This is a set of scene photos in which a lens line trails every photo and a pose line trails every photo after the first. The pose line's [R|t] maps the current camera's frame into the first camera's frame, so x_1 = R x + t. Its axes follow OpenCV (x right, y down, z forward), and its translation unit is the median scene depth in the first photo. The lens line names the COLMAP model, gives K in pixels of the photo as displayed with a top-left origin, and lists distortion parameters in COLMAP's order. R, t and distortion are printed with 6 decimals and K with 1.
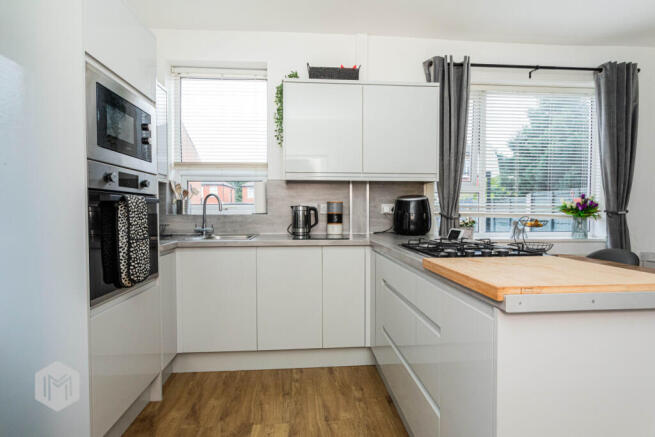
lens RADIAL K [[318.0, 0, 323.6], [0, 318.0, 216.1], [0, 0, 1]] dist [-0.005628, 0.004770]
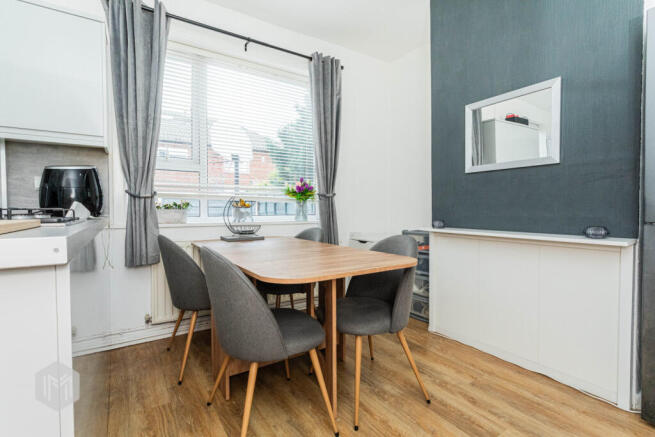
lens RADIAL K [[312.7, 0, 327.9], [0, 312.7, 217.0], [0, 0, 1]] dist [0.003170, -0.000897]
pose [[0.874645, -0.011802, 0.484620, 0.429033], [0.010039, 0.999930, 0.006234, 0.057701], [-0.484660, -0.000588, 0.874703, 0.071784]]
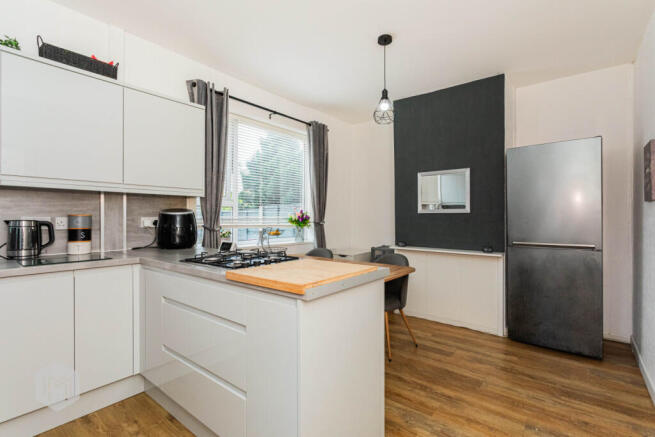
lens RADIAL K [[312.7, 0, 328.6], [0, 312.7, 215.7], [0, 0, 1]] dist [0.003170, -0.000897]
pose [[0.682967, 0.004569, 0.730435, -0.114900], [0.012279, 0.999767, -0.017735, -0.019947], [-0.730346, 0.021081, 0.682752, -0.027458]]
